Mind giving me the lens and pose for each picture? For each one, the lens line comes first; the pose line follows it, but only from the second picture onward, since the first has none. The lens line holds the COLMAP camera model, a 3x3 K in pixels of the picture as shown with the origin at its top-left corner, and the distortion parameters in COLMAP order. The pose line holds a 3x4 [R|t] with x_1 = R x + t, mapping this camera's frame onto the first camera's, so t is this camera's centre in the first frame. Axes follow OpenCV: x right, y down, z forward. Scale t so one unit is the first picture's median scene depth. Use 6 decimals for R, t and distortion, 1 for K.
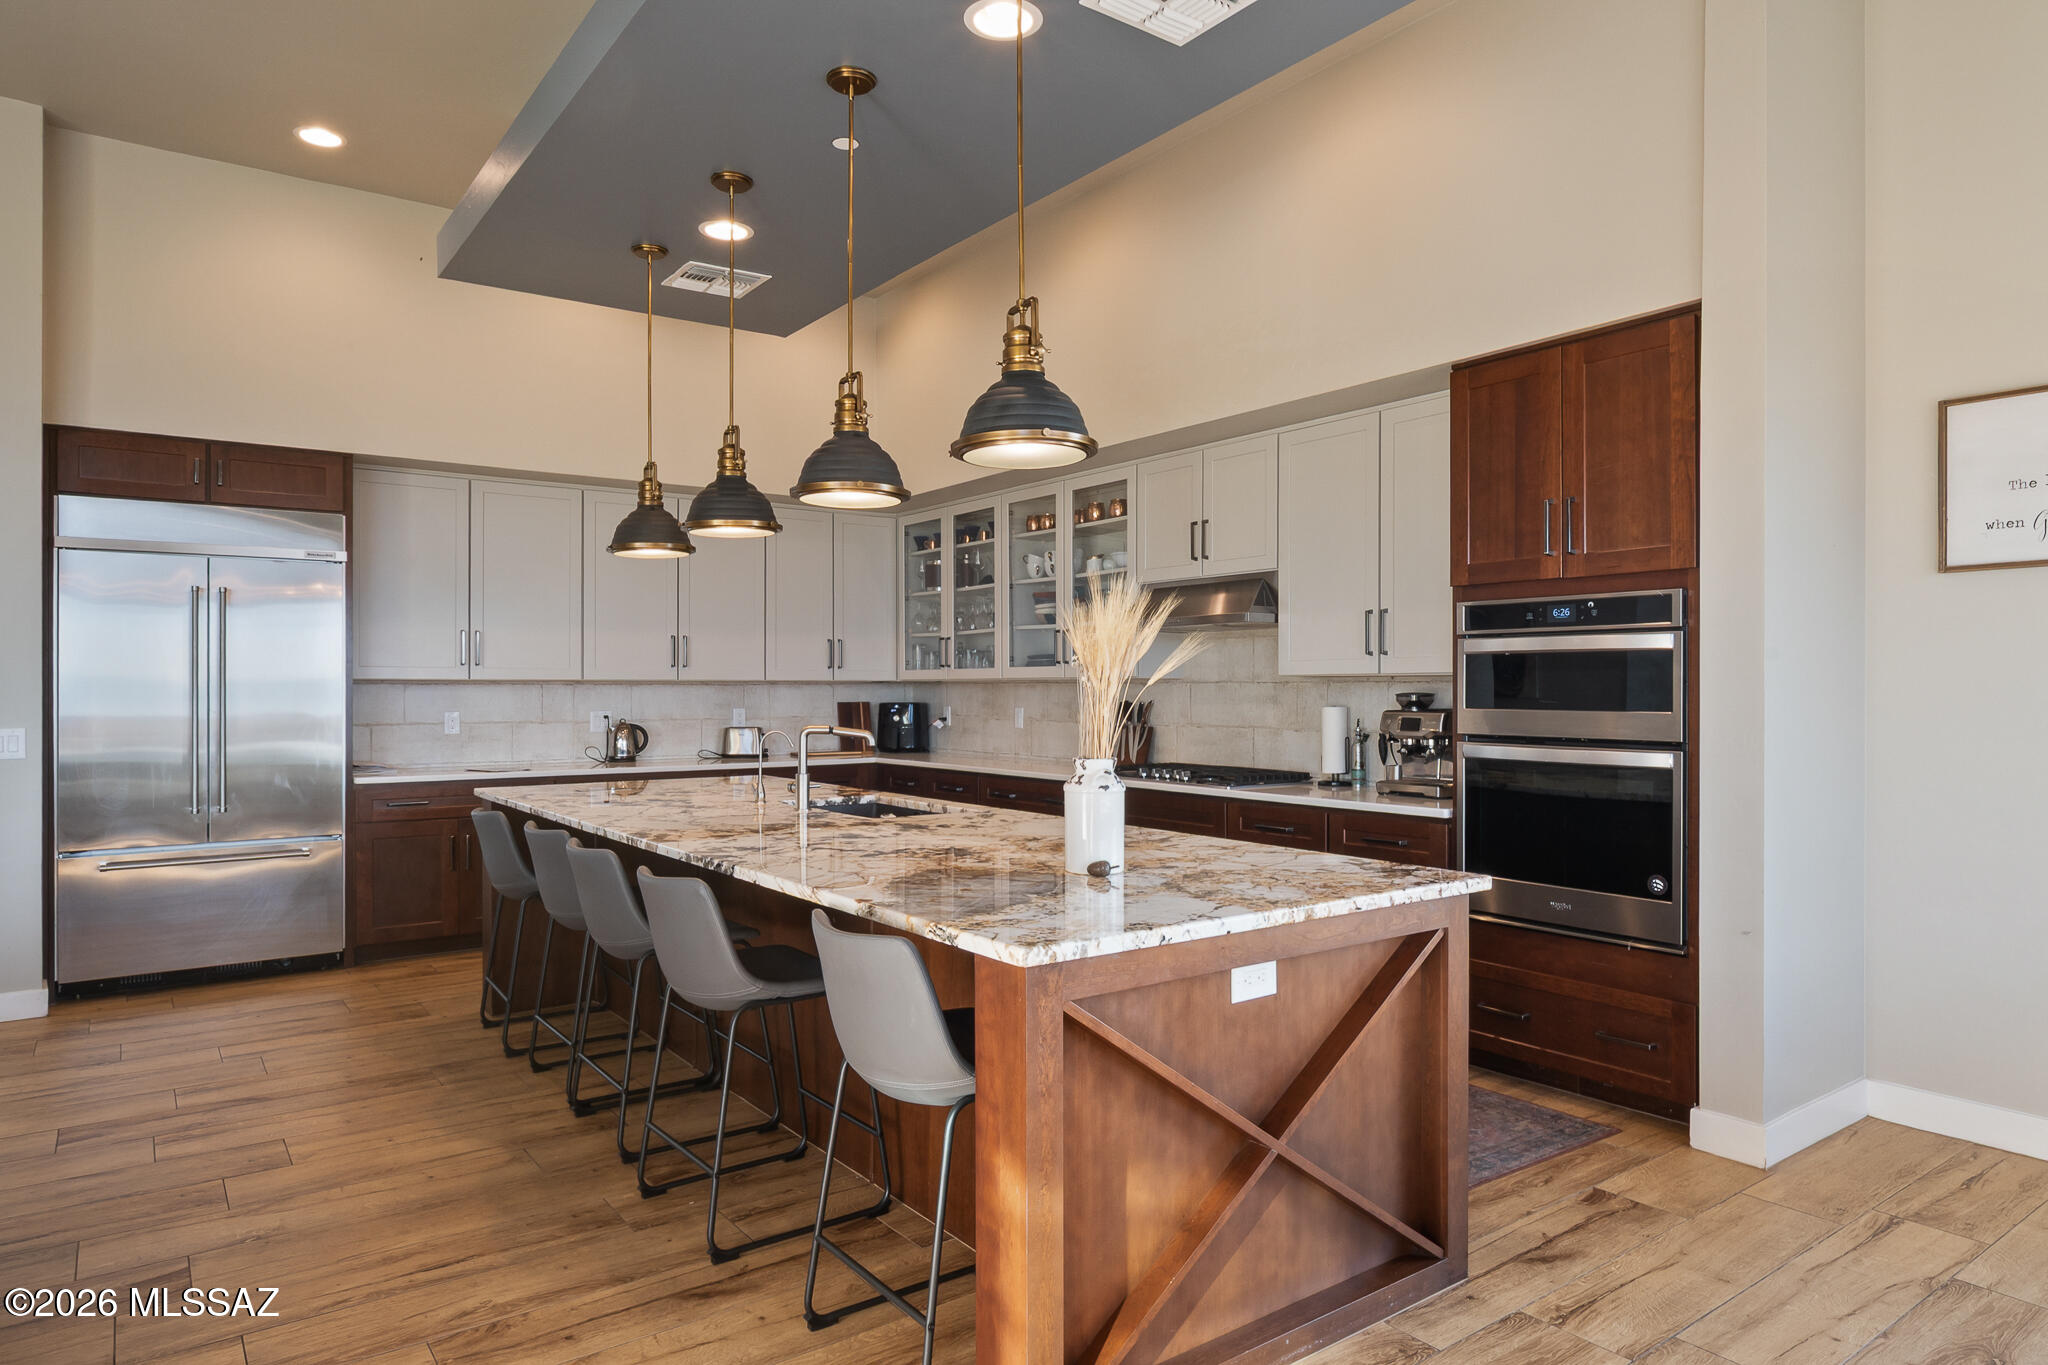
lens RADIAL K [[1242.2, 0, 1044.2], [0, 1242.2, 680.1], [0, 0, 1]] dist [-0.009551, 0.002253]
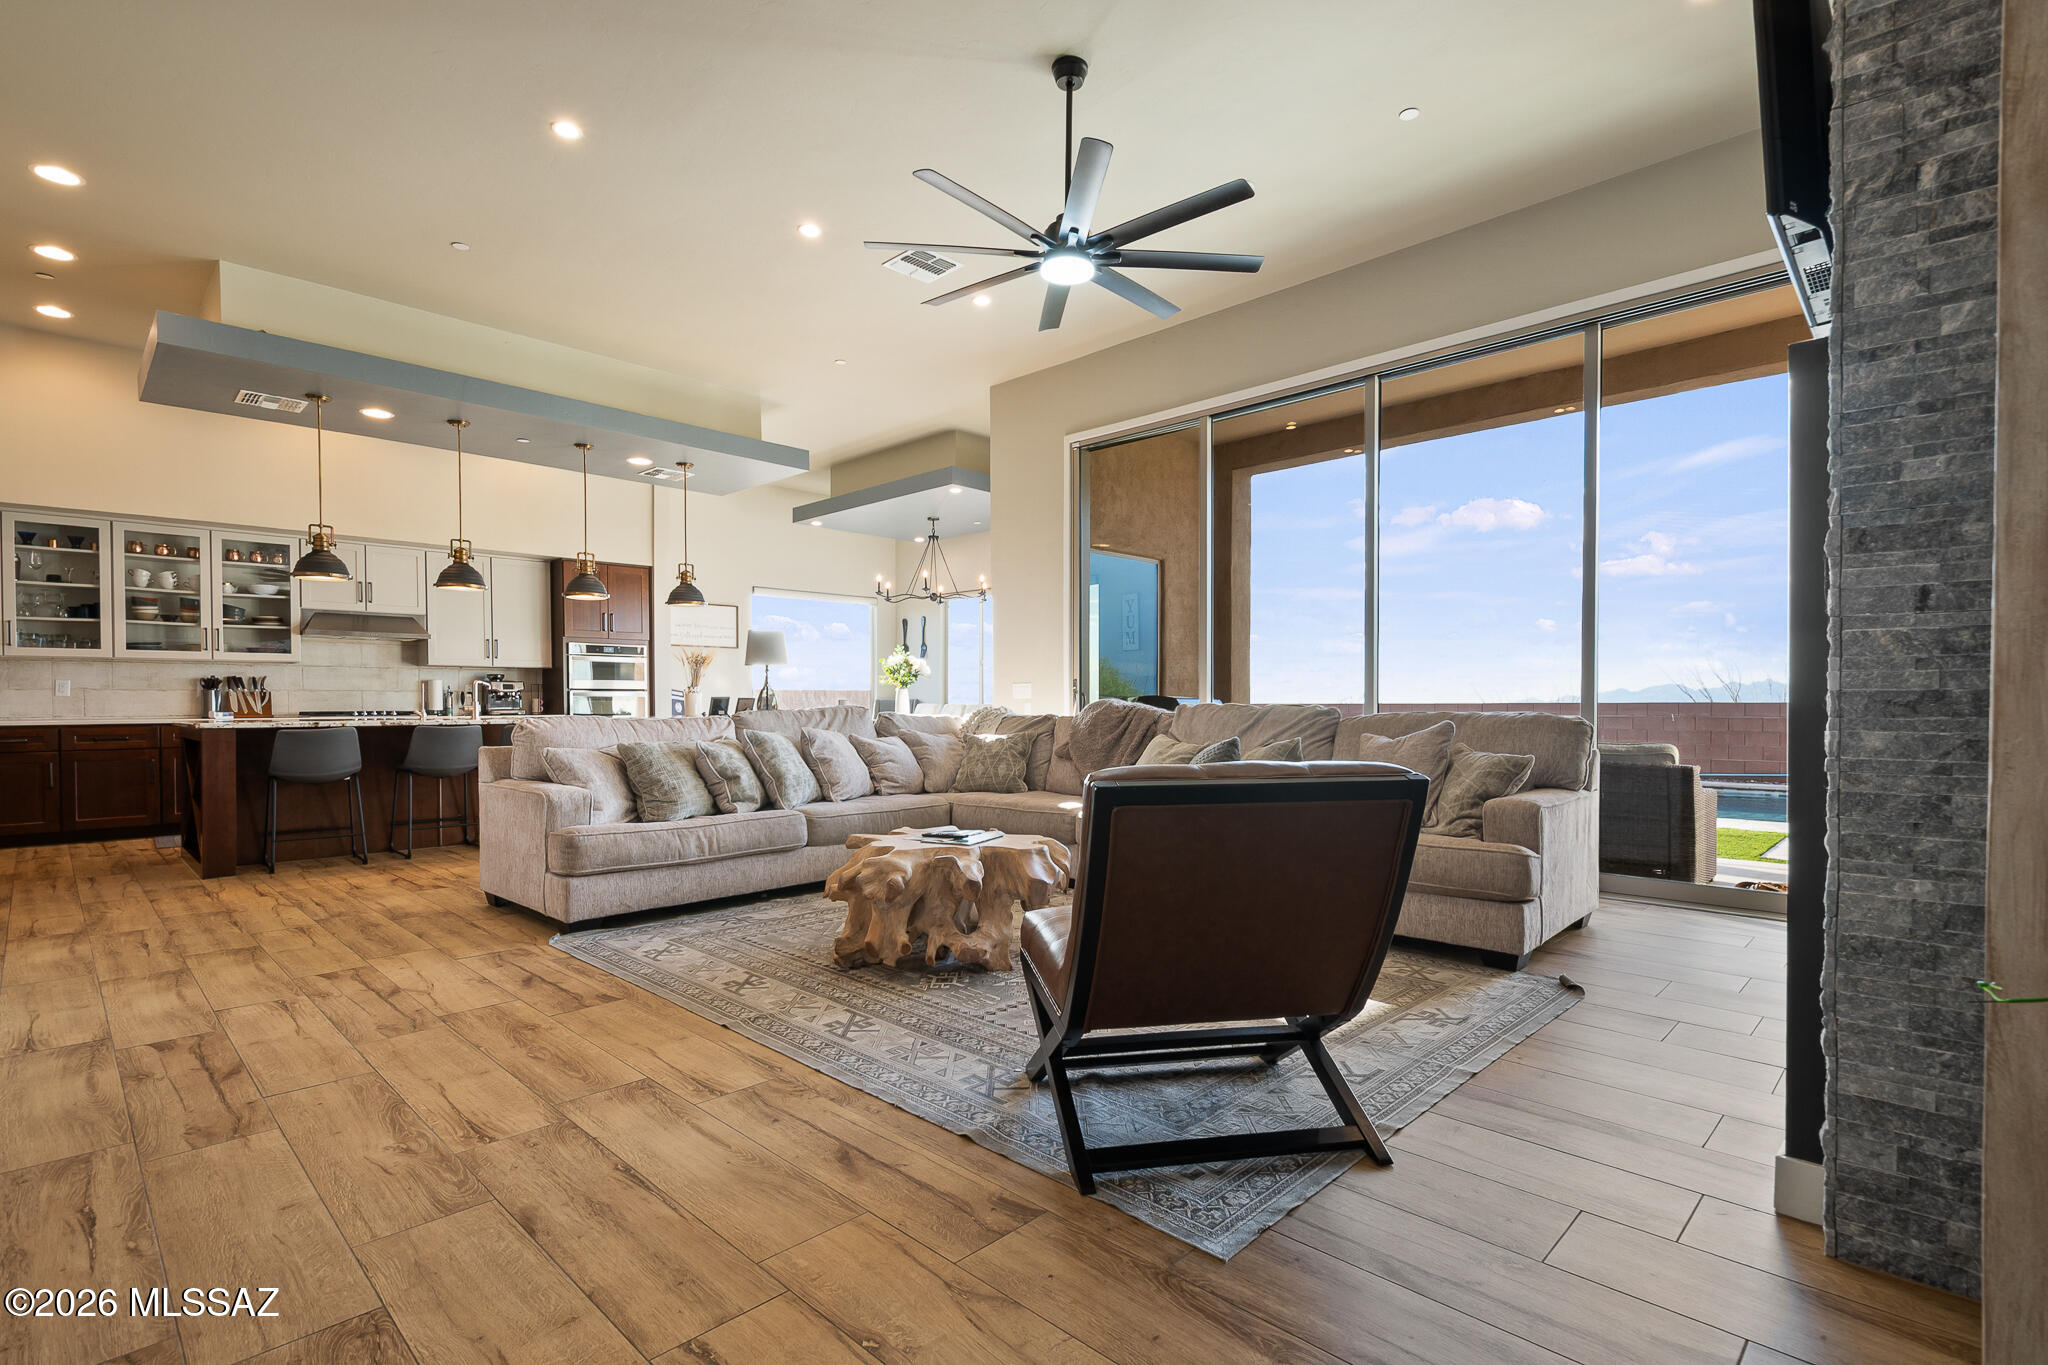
lens RADIAL K [[972.8, 0, 1054.6], [0, 972.8, 713.2], [0, 0, 1]] dist [0.000777, -0.000578]
pose [[-0.166675, -0.013130, 0.985924, -1.744684], [-0.006412, 0.999905, 0.012232, 0.055664], [-0.985991, -0.004283, -0.166743, 0.230769]]
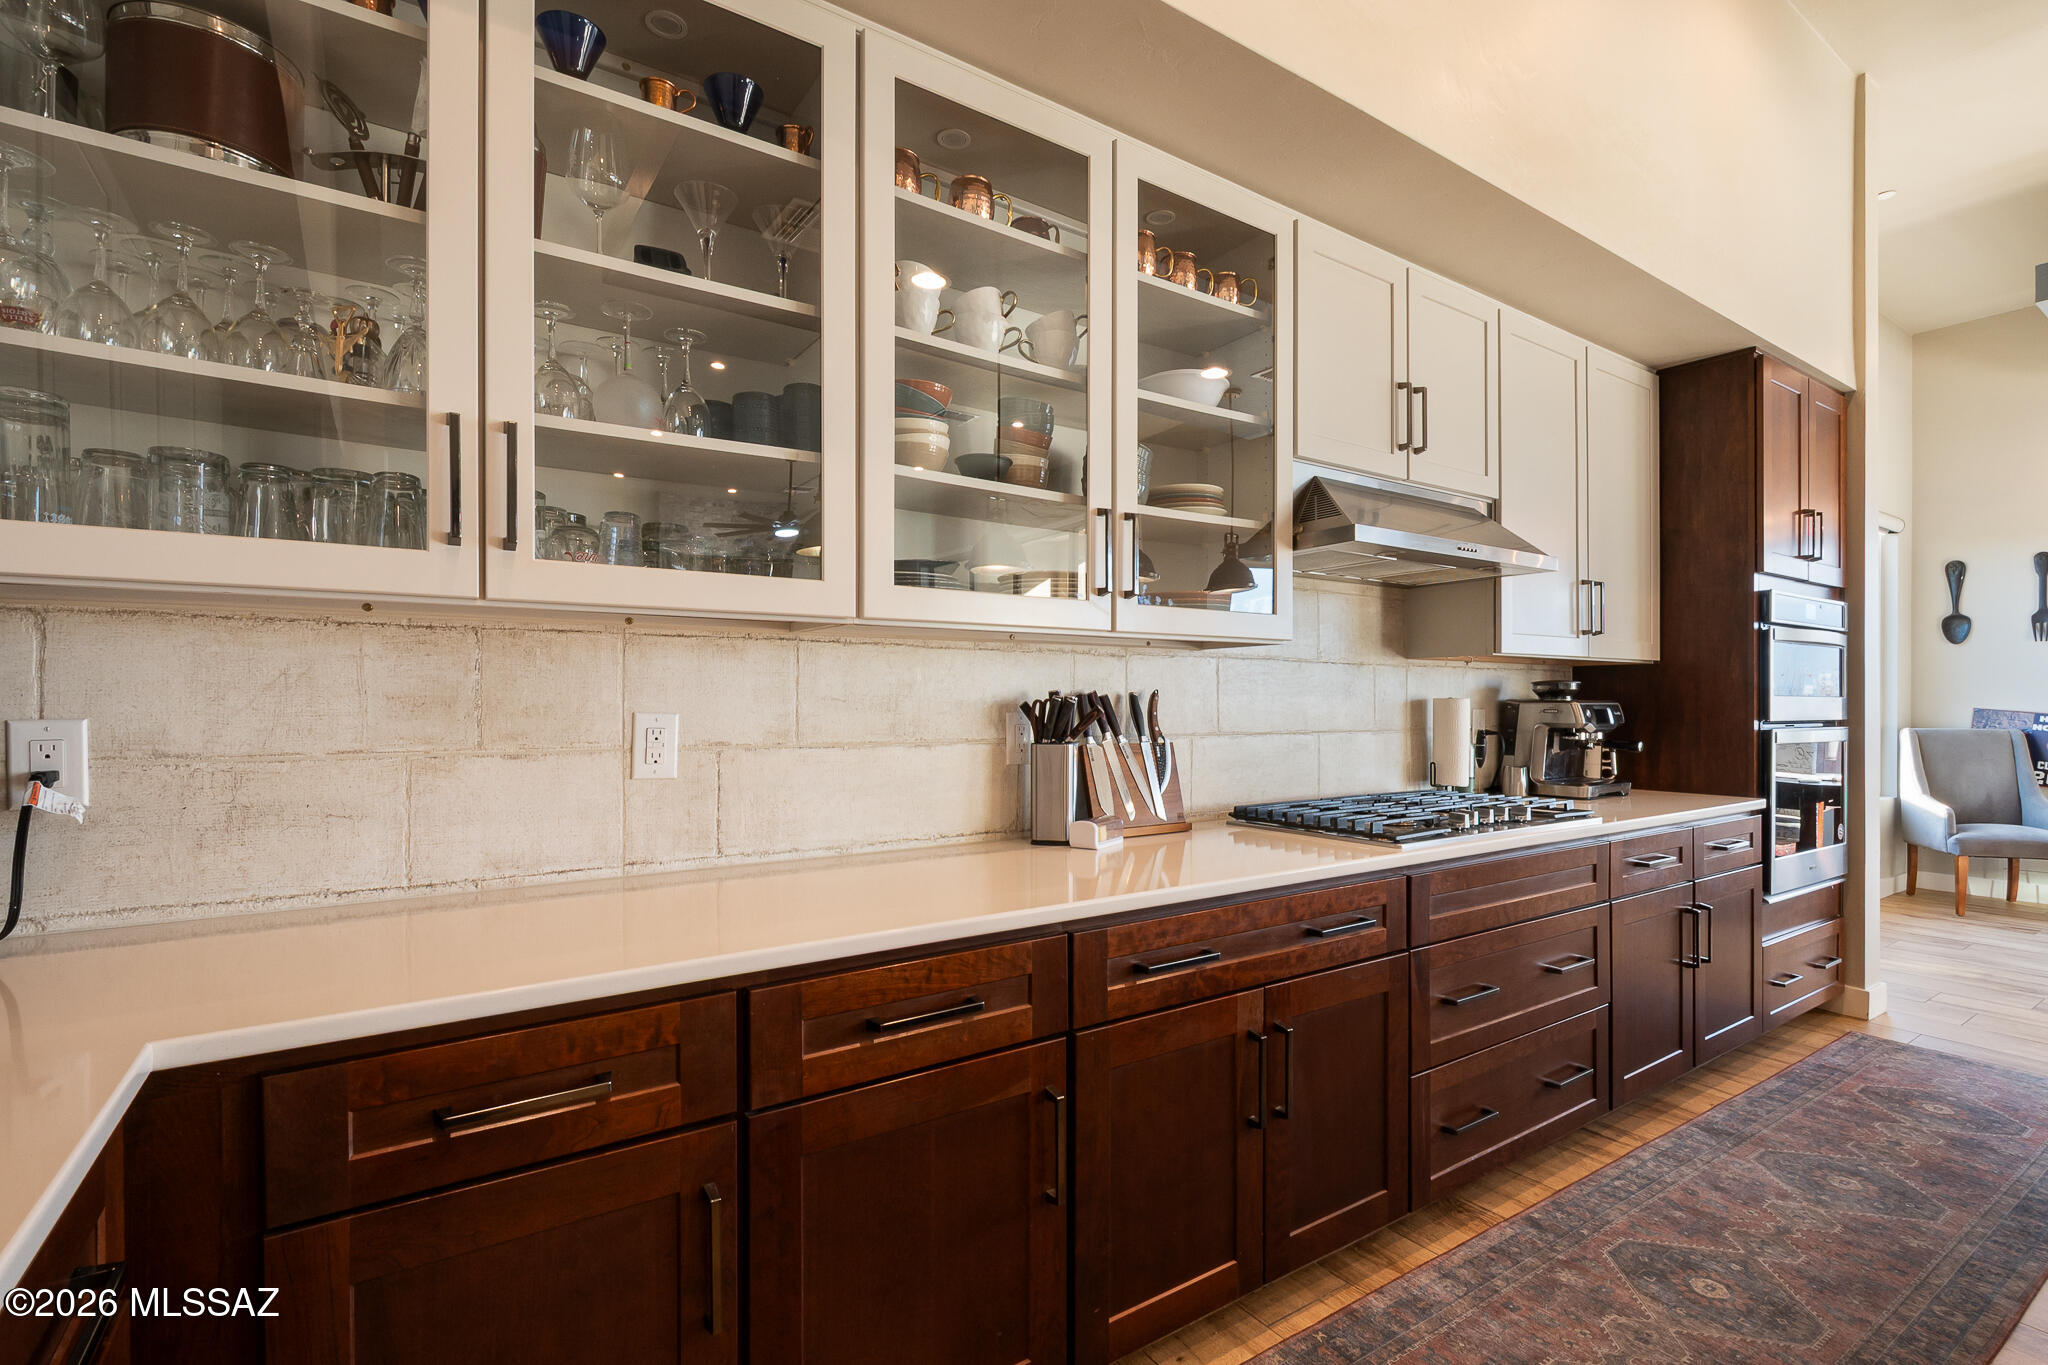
lens RADIAL K [[948.3, 0, 1044.7], [0, 948.3, 701.8], [0, 0, 1]] dist [0.003293, 0.000109]
pose [[0.032439, 0.000294, 0.999474, -0.378730], [-0.008133, 0.999967, -0.000030, 0.027295], [-0.999441, -0.008128, 0.032441, 1.318132]]
